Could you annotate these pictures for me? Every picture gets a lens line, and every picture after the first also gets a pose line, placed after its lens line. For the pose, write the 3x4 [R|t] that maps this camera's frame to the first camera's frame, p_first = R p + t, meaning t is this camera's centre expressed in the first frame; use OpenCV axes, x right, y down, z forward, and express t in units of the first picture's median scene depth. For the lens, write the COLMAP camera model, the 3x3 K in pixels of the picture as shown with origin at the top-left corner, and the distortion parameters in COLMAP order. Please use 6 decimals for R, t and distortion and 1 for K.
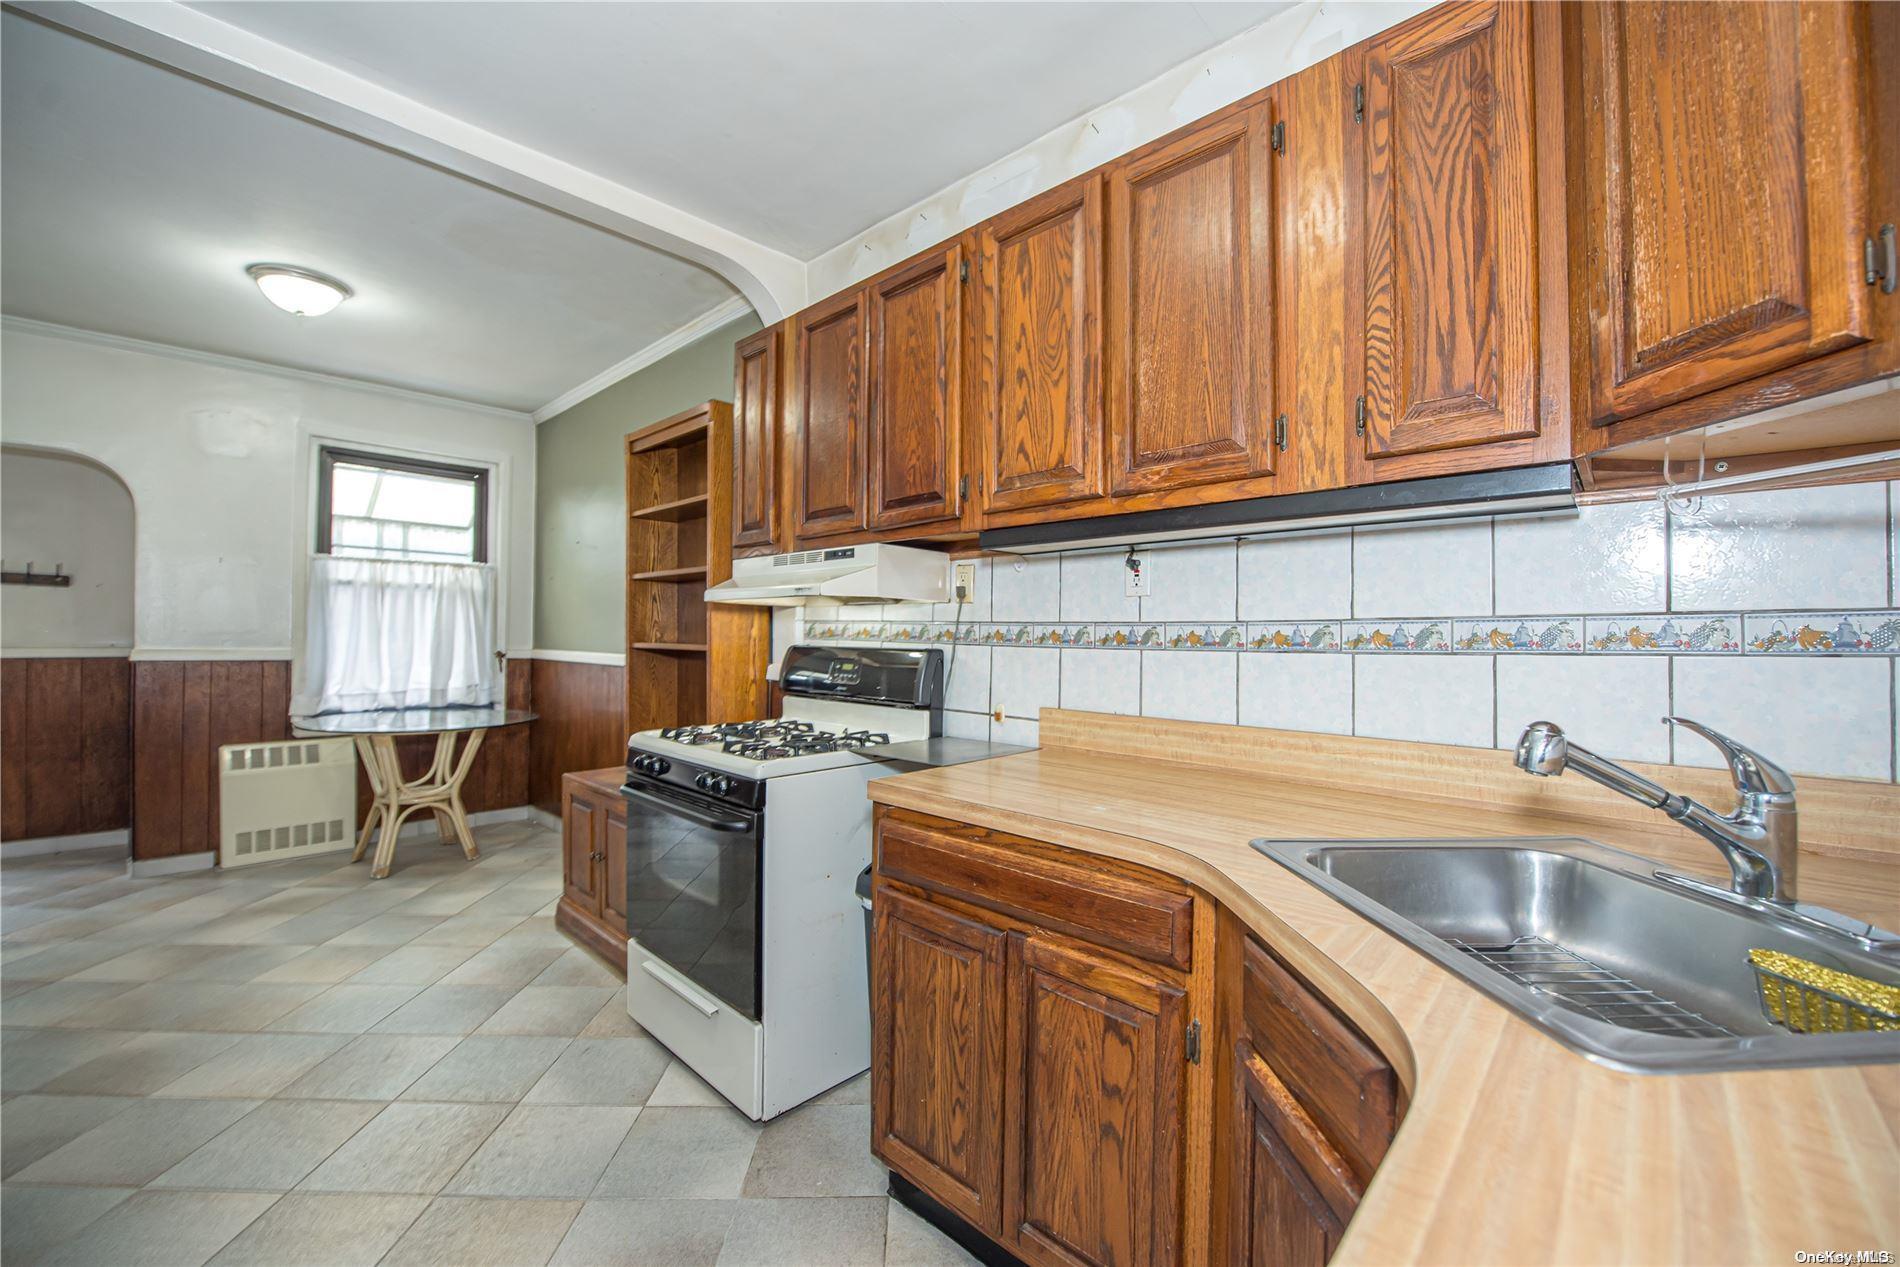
lens RADIAL K [[753.1, 0, 956.0], [0, 753.1, 635.2], [0, 0, 1]] dist [-0.014935, -0.003457]
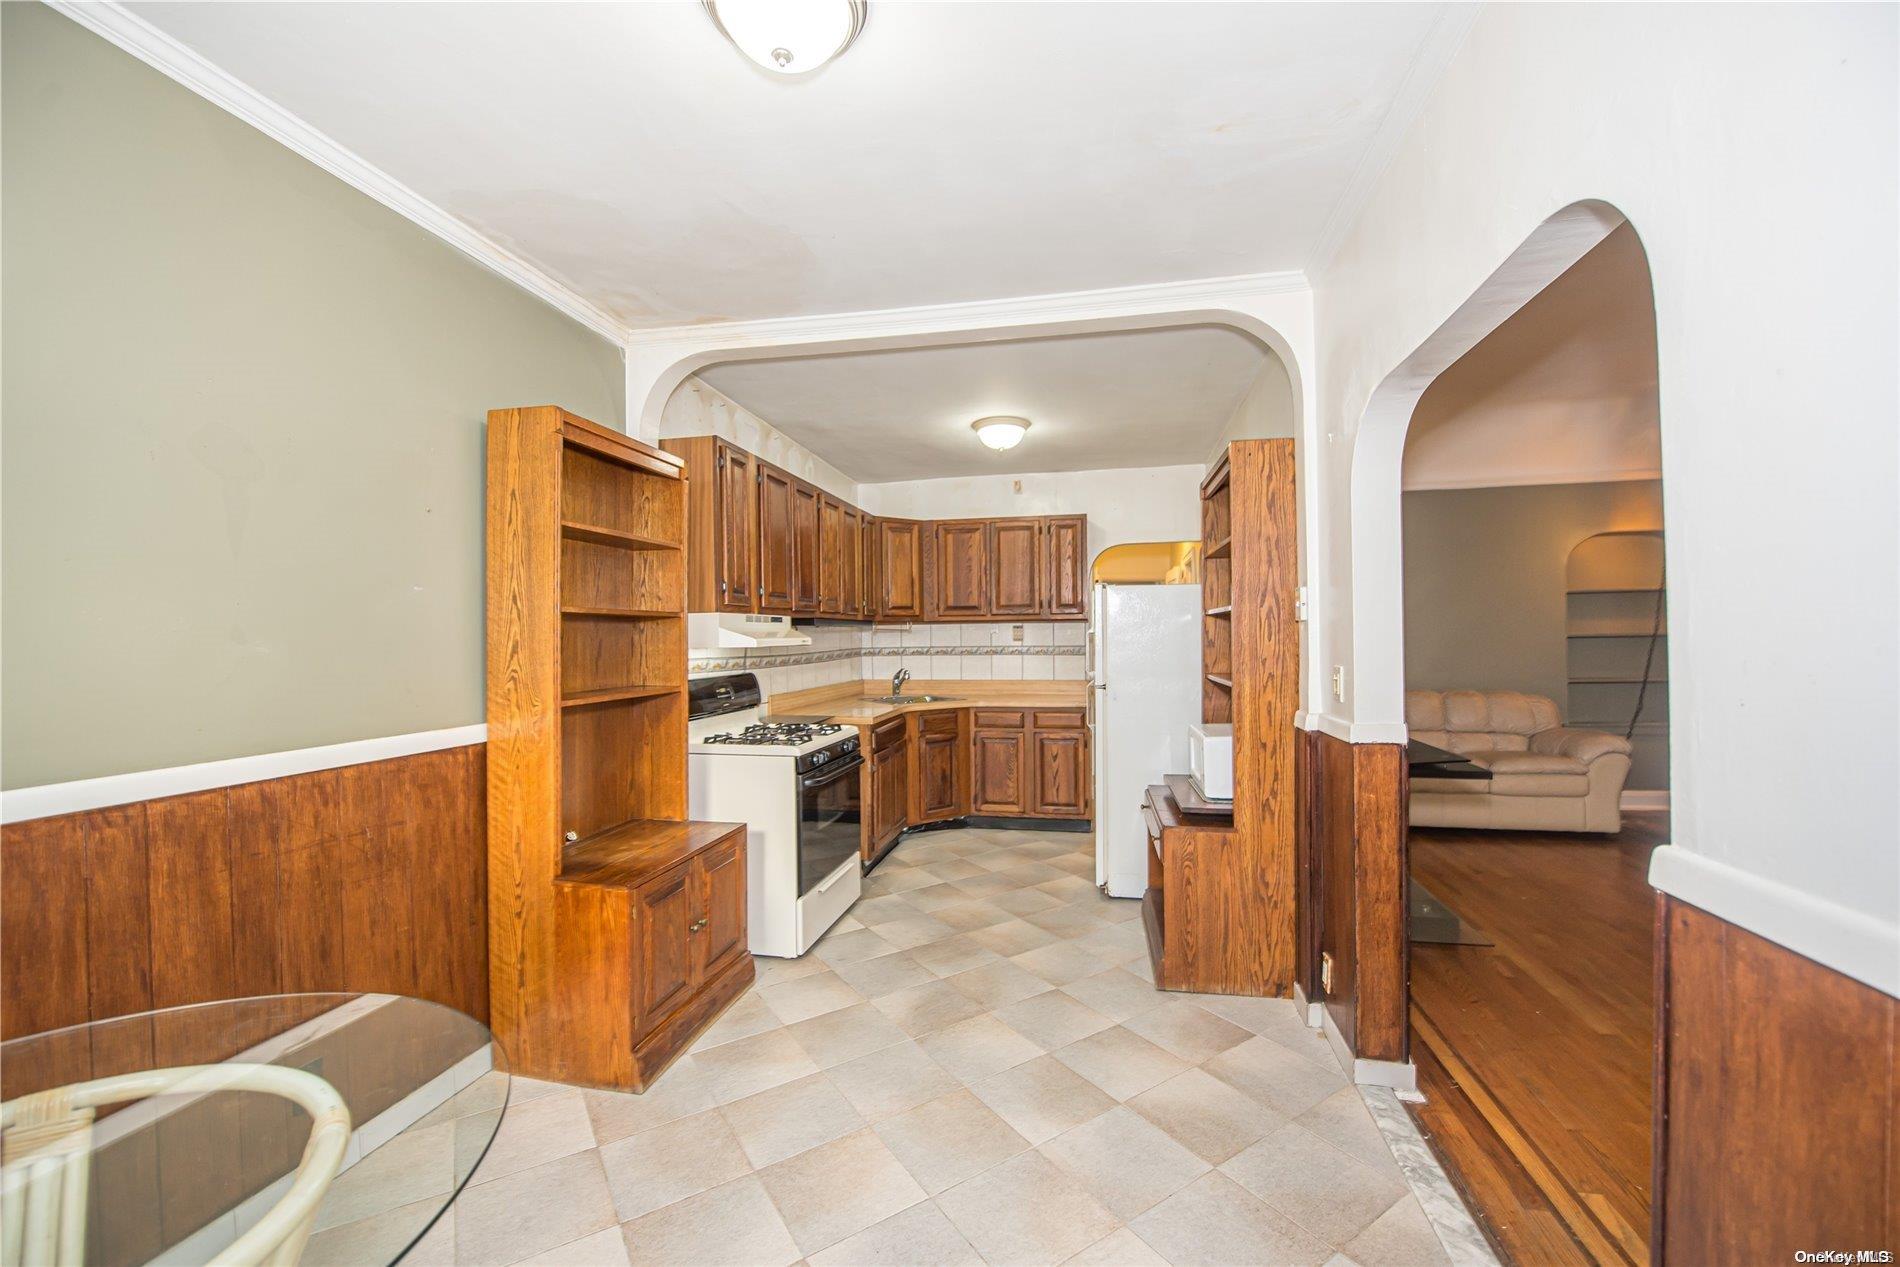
lens RADIAL K [[753.1, 0, 954.9], [0, 753.1, 628.0], [0, 0, 1]] dist [-0.014935, -0.003457]
pose [[-0.525528, 0.001969, 0.850774, -1.727972], [0.001414, 0.999998, -0.001441, -0.081100], [-0.850775, 0.000446, -0.525530, 1.469794]]
